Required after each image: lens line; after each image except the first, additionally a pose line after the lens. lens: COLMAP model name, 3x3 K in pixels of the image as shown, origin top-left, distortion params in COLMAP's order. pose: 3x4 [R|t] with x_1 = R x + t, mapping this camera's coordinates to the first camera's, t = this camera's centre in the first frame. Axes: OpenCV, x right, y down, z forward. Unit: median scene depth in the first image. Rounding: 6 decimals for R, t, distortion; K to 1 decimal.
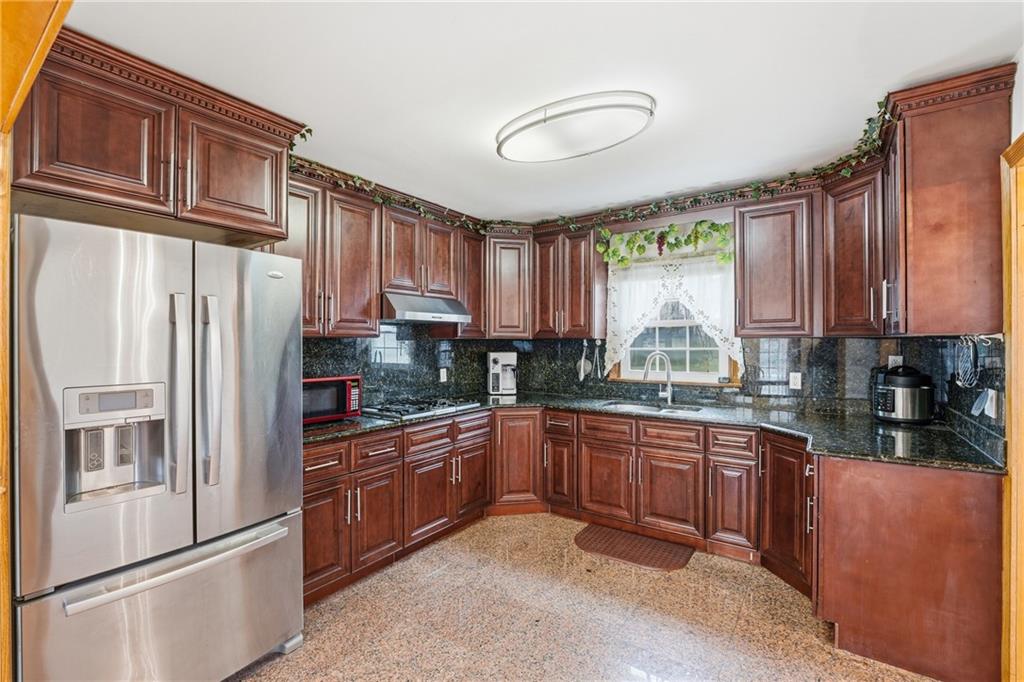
lens RADIAL K [[443.0, 0, 512.0], [0, 443.0, 341.0], [0, 0, 1]] dist [-0.022634, -0.000063]
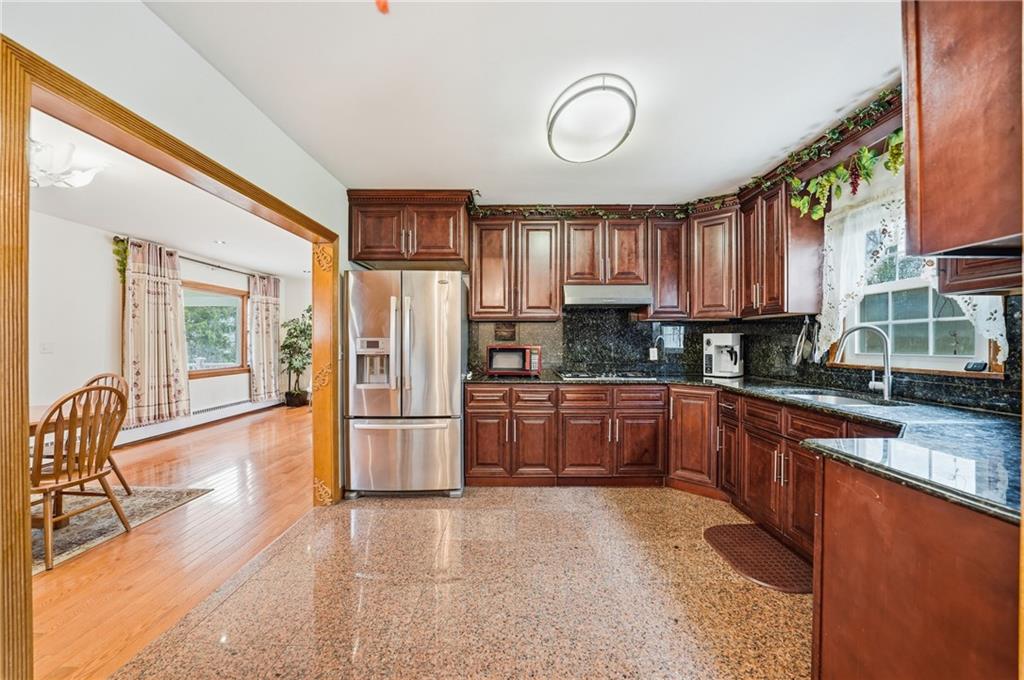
lens RADIAL K [[421.0, 0, 517.6], [0, 421.0, 339.9], [0, 0, 1]] dist [-0.021879, 0.000127]
pose [[0.575264, -0.002521, -0.817964, 0.556941], [0.002170, 0.999996, -0.001557, 0.047481], [0.817965, -0.000879, 0.575267, 0.136122]]
